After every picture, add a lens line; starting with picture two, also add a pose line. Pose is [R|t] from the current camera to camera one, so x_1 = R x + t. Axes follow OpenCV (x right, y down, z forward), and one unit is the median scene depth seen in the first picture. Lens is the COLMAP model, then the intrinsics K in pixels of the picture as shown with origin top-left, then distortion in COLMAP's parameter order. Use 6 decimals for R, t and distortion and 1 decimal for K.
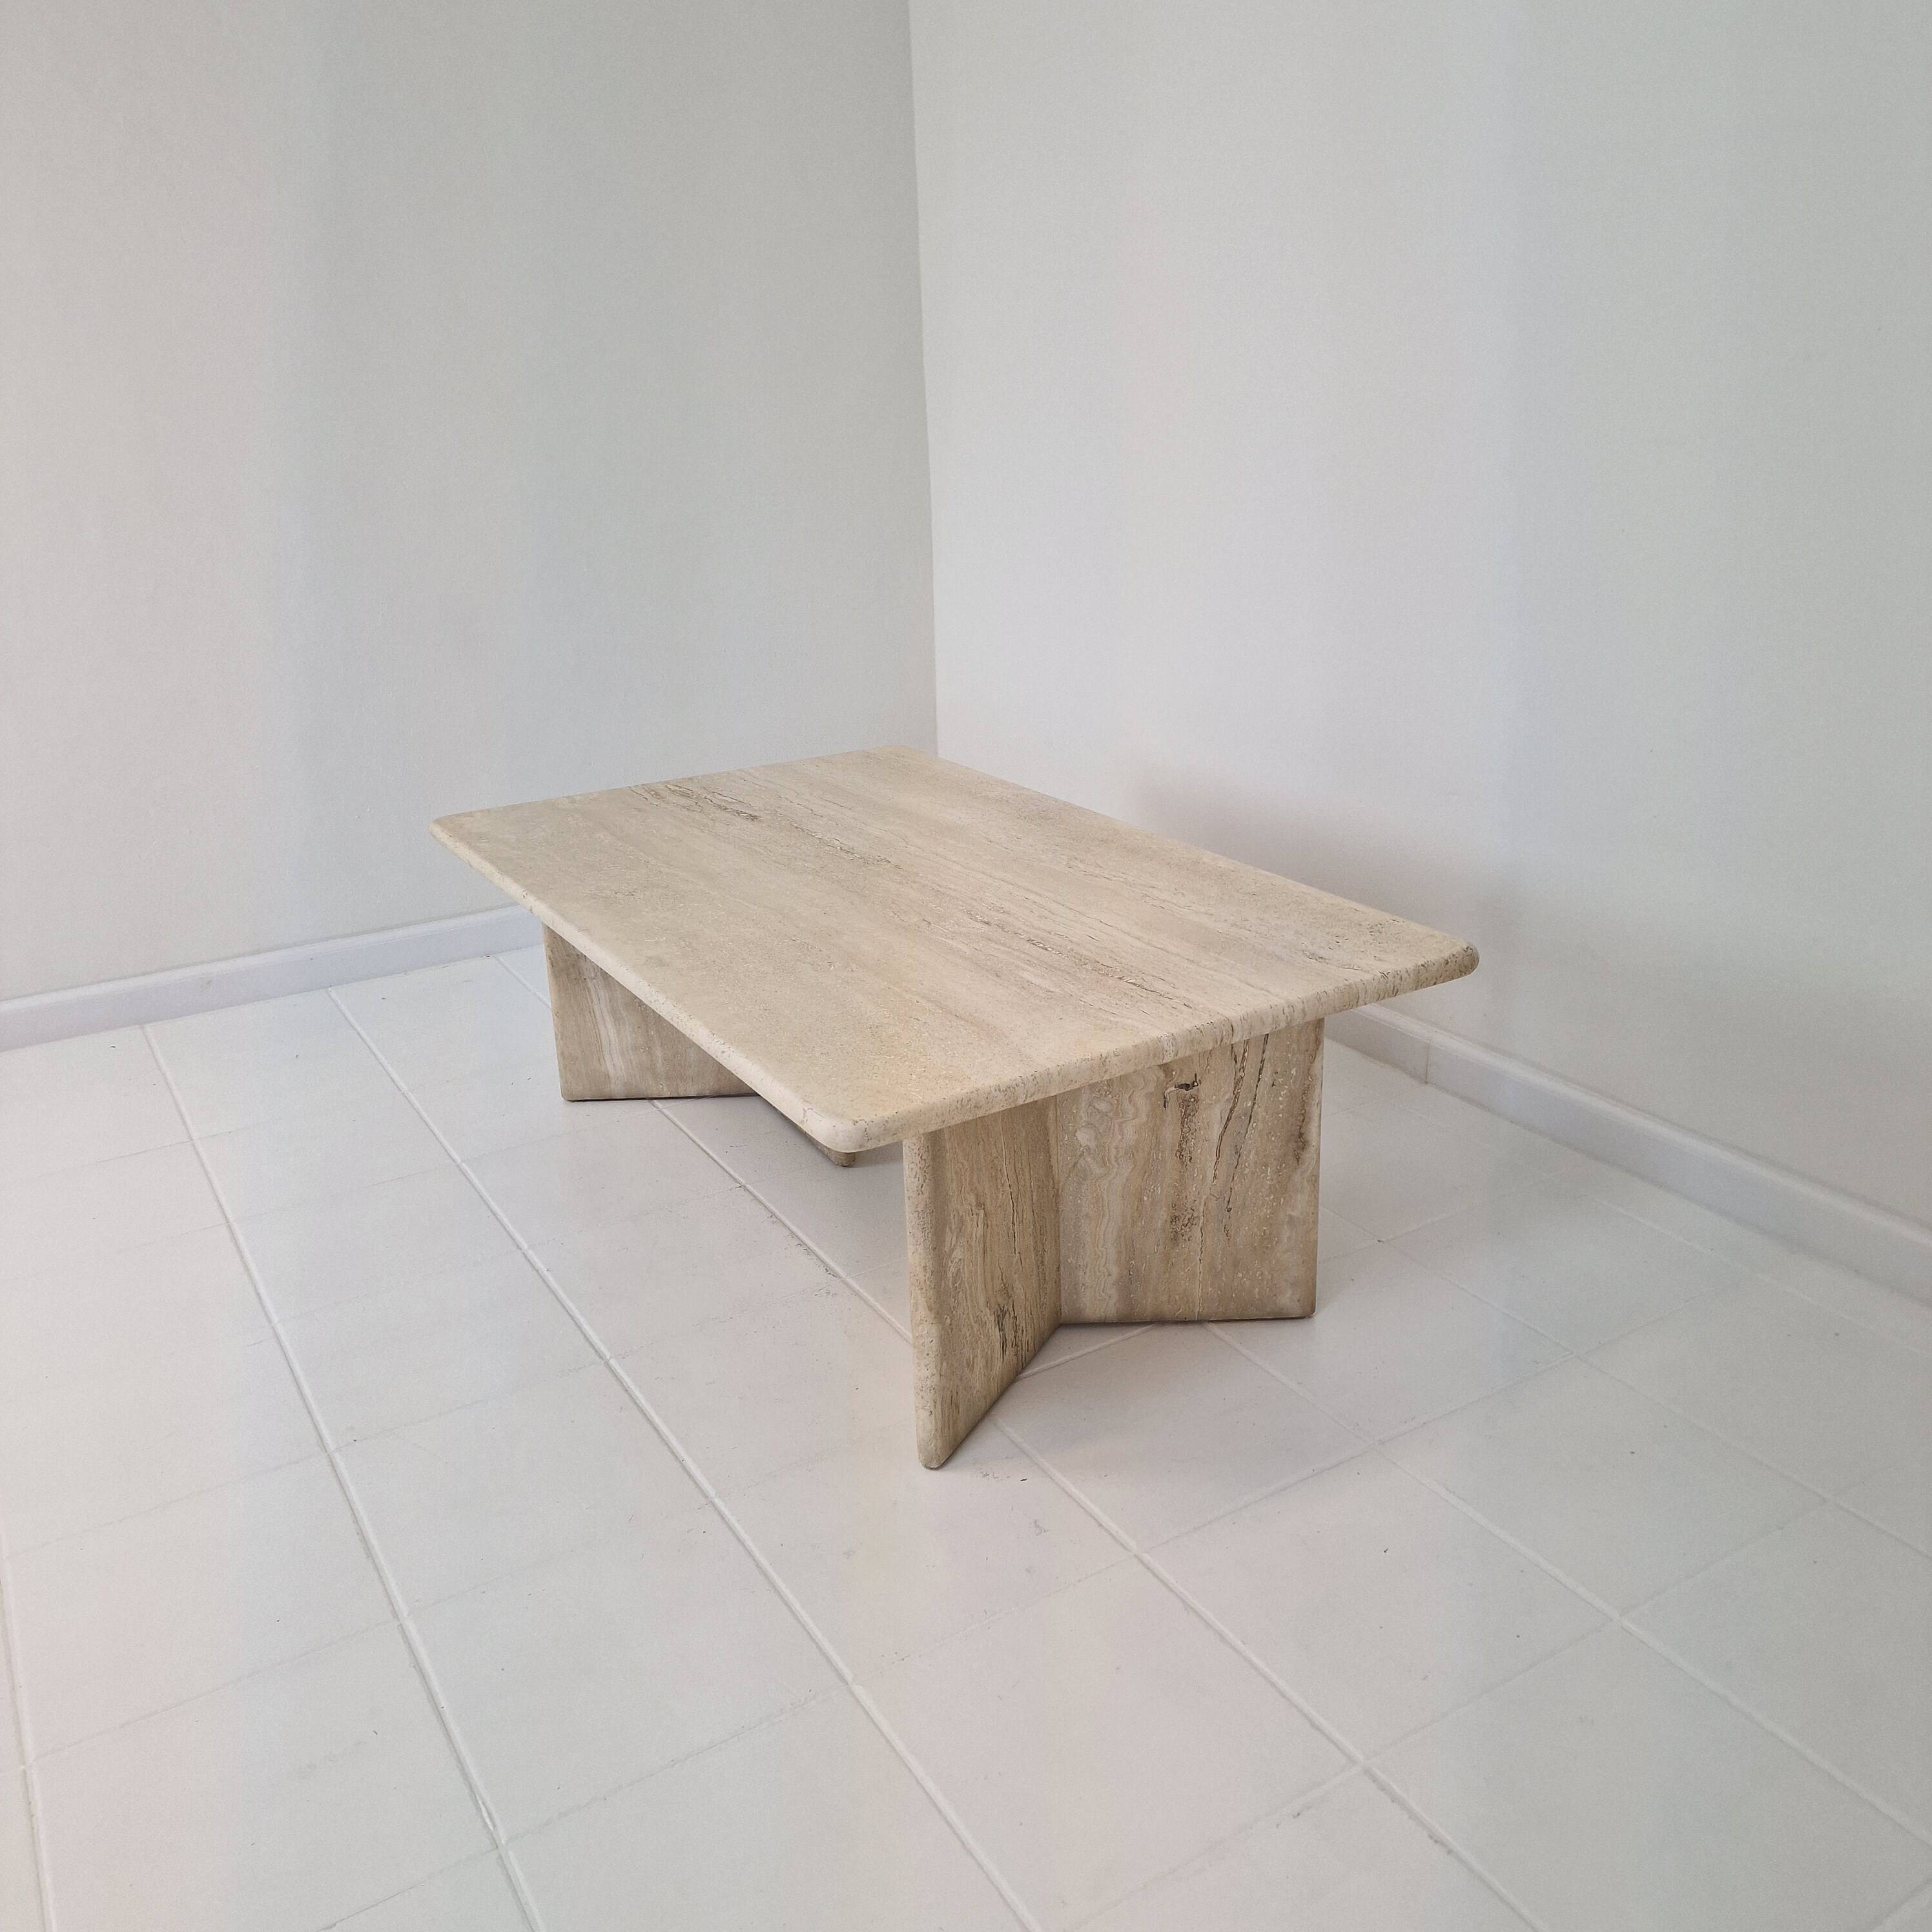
lens RADIAL K [[1693.6, 0, 980.2], [0, 1693.6, 932.2], [0, 0, 1]] dist [0.199618, -0.472041]
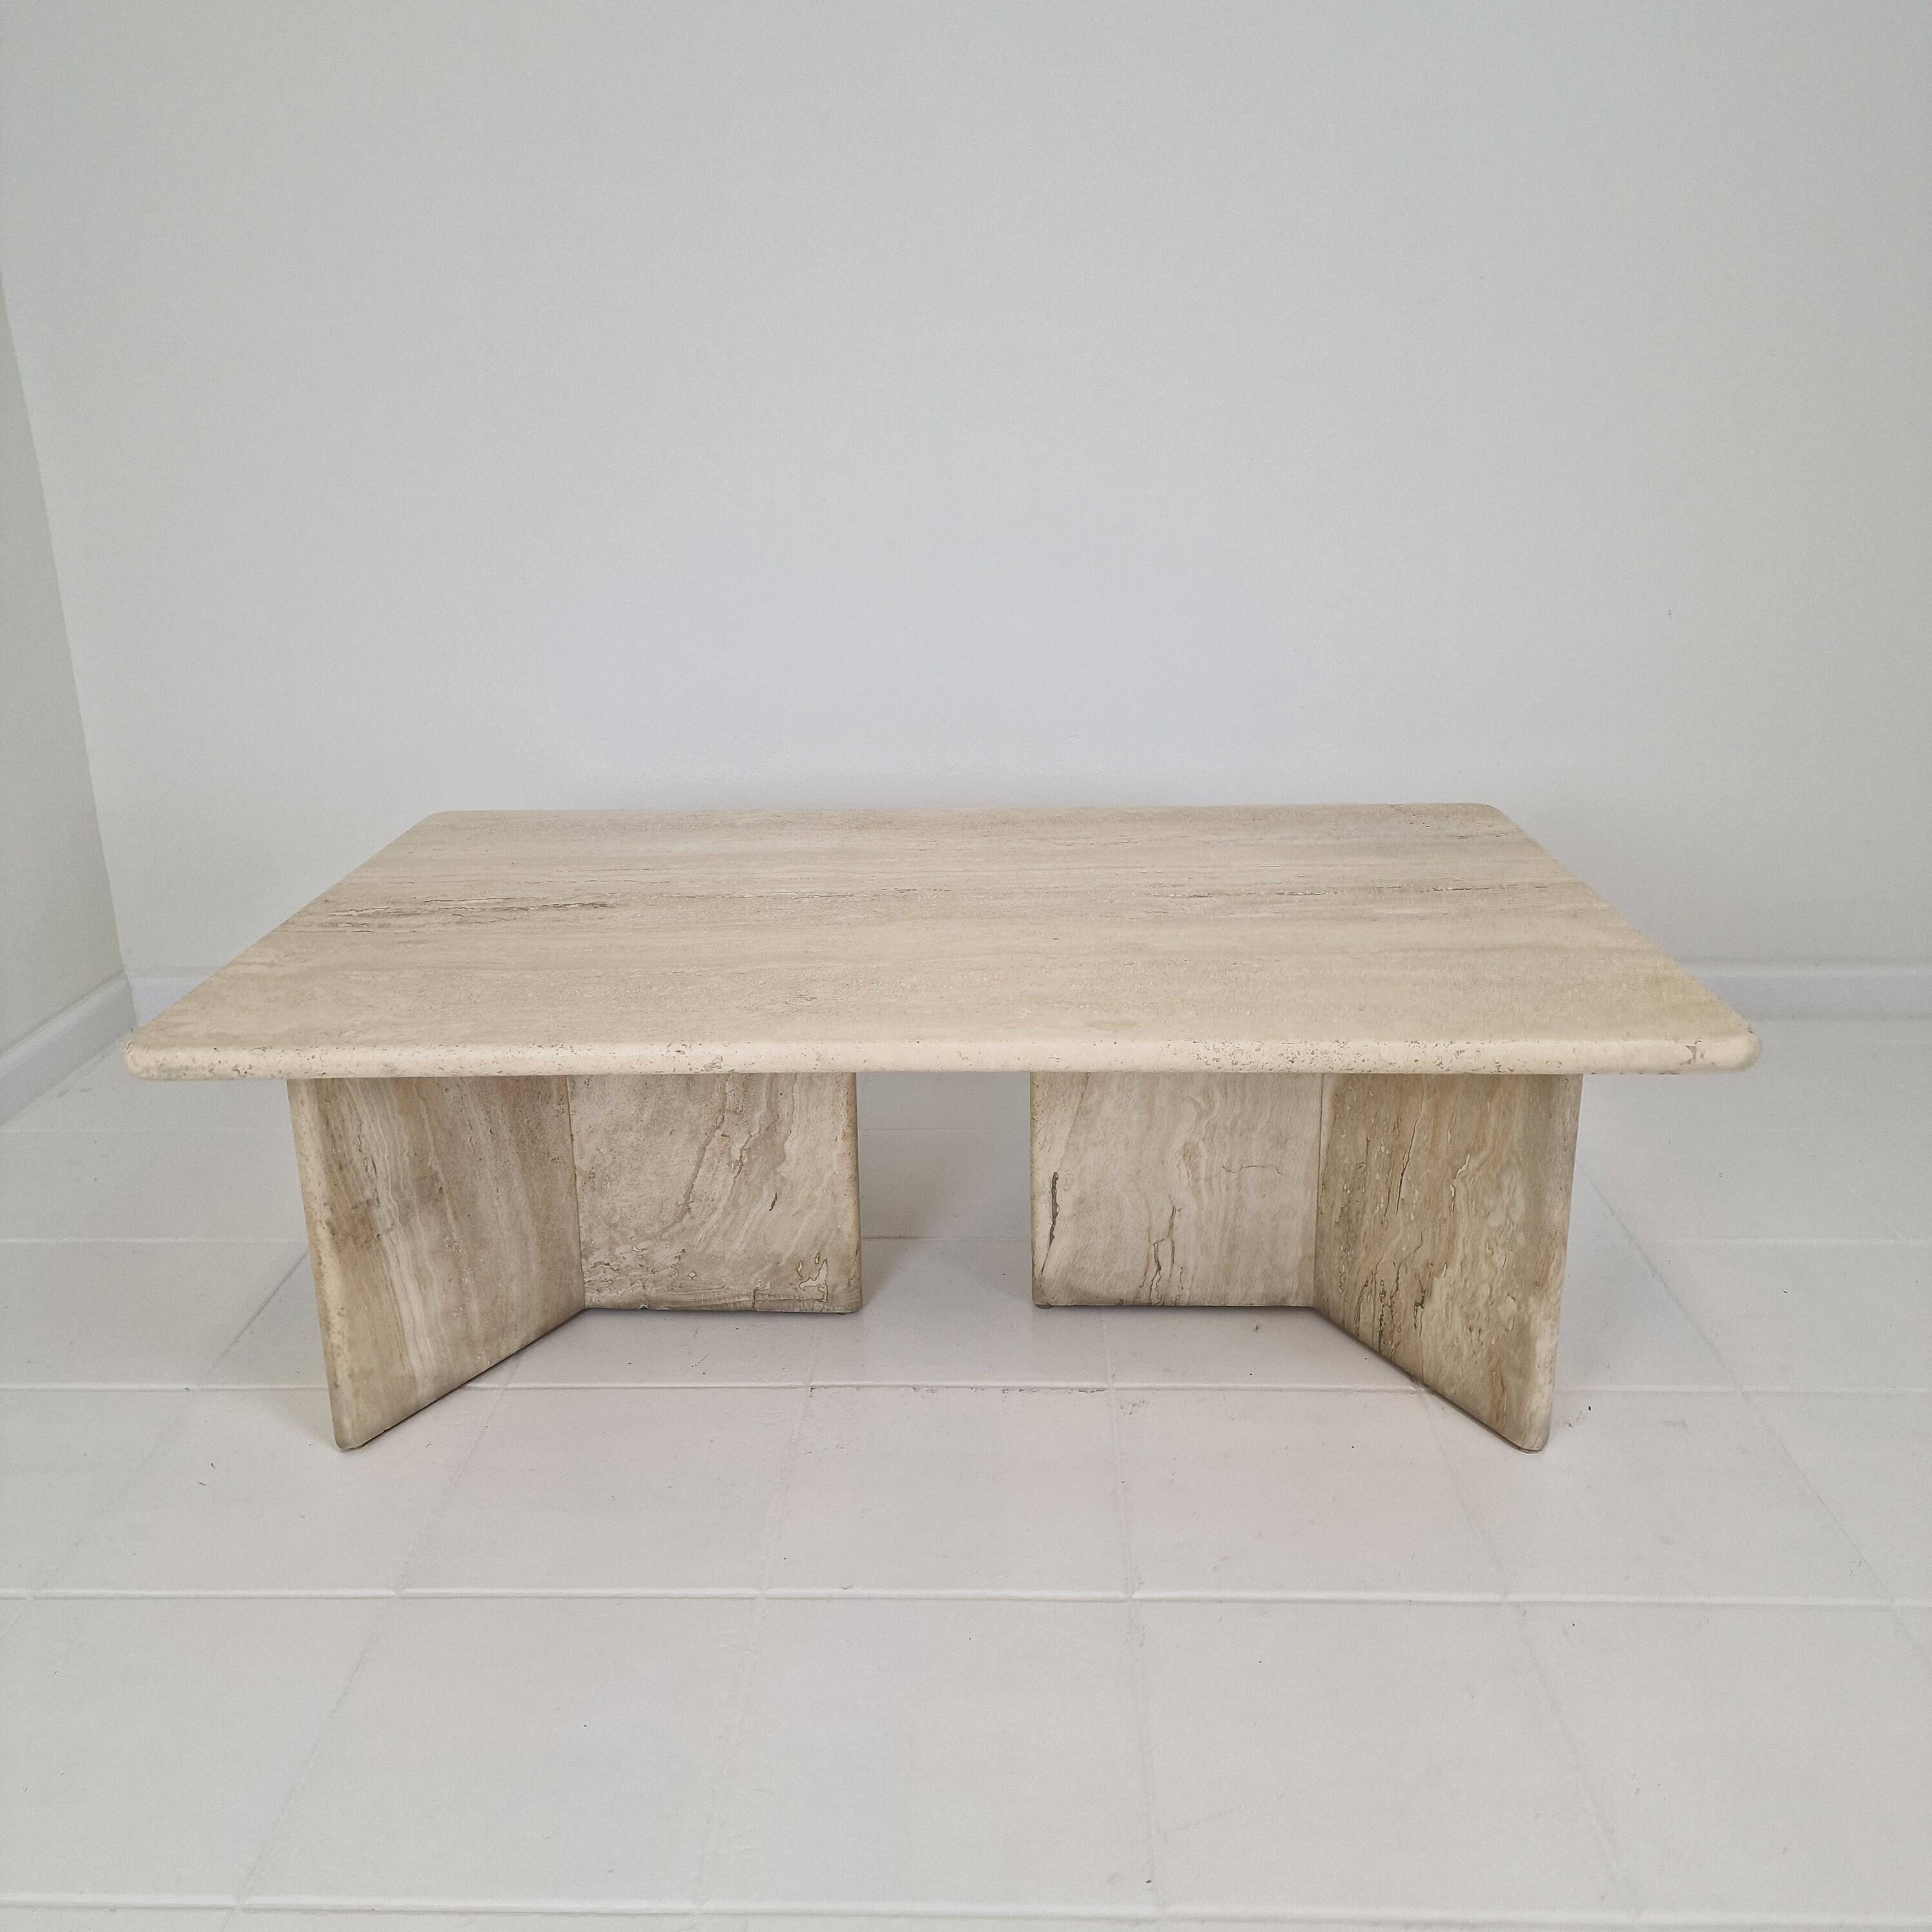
lens RADIAL K [[1694.4, 0, 960.9], [0, 1694.4, 937.3], [0, 0, 1]] dist [0.162368, -0.316951]
pose [[0.549046, -0.235716, 0.801864, -0.779946], [0.271240, 0.957731, 0.095814, -0.103291], [-0.790555, 0.164892, 0.589775, 0.601770]]
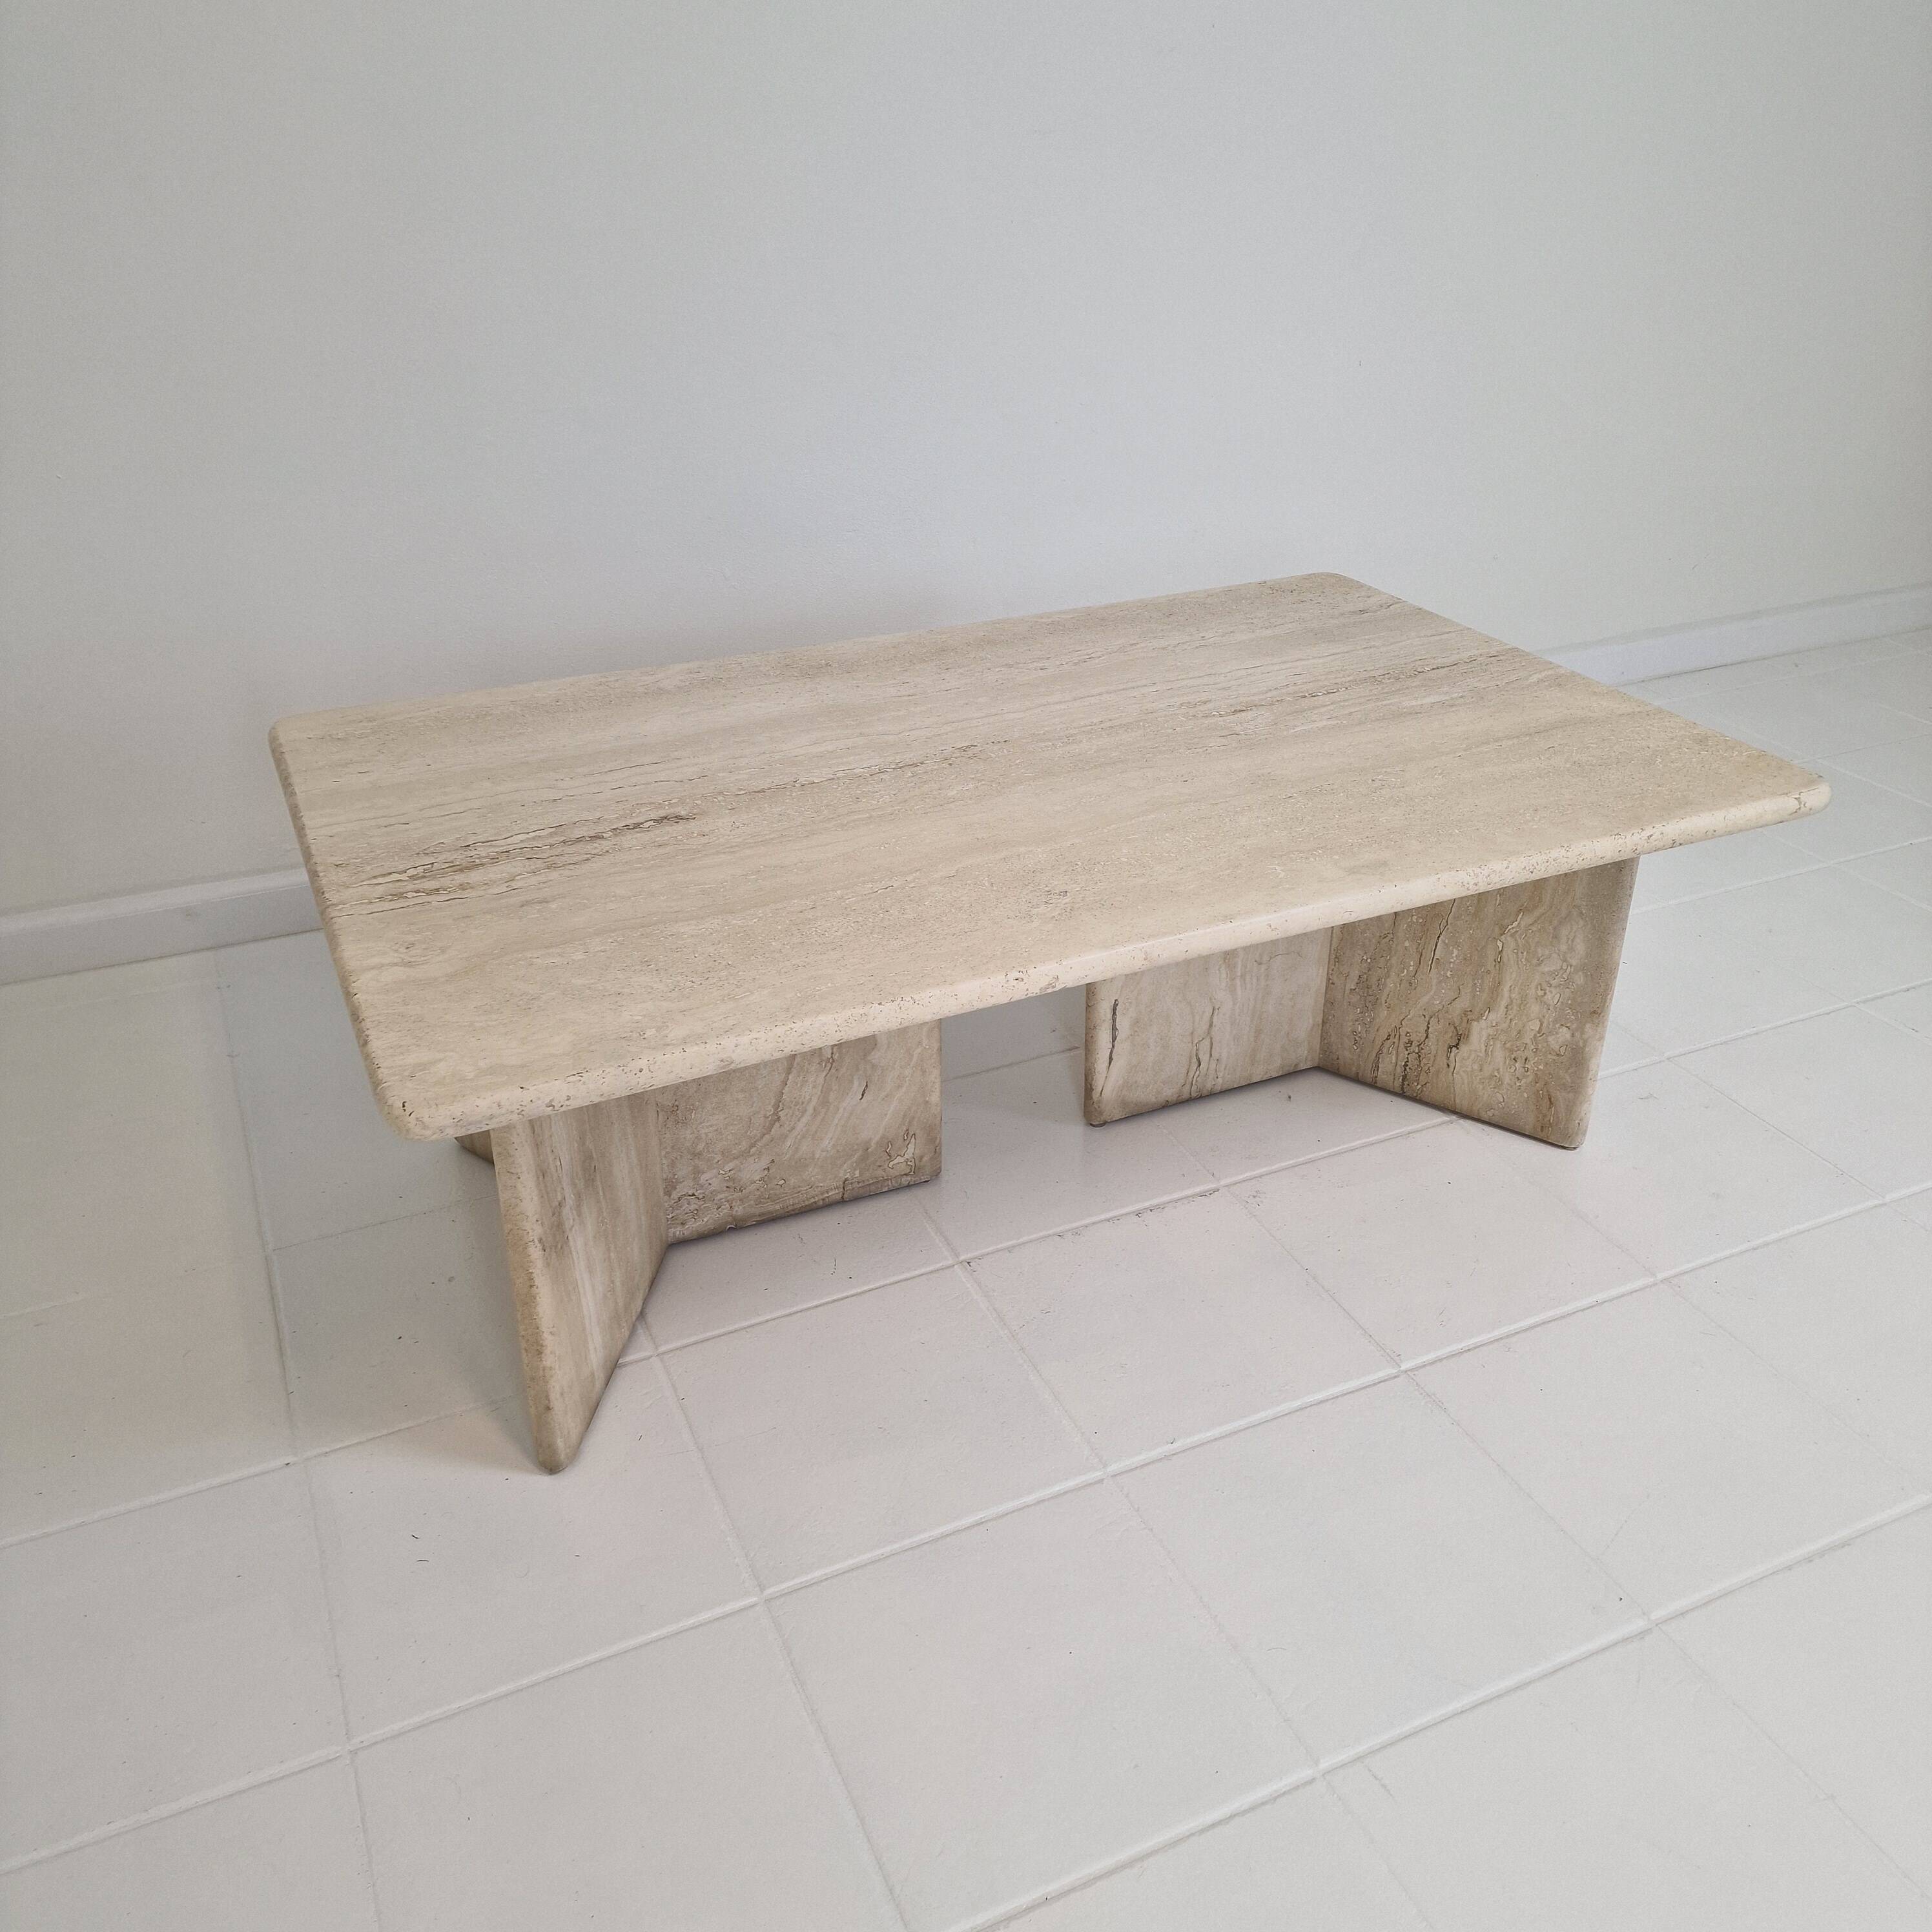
lens RADIAL K [[1693.6, 0, 980.2], [0, 1693.6, 932.2], [0, 0, 1]] dist [0.199618, -0.472041]
pose [[0.116240, -0.432903, 0.893915, -0.873770], [0.319262, 0.868537, 0.379098, -0.291352], [-0.940511, 0.241326, 0.239168, 0.964150]]
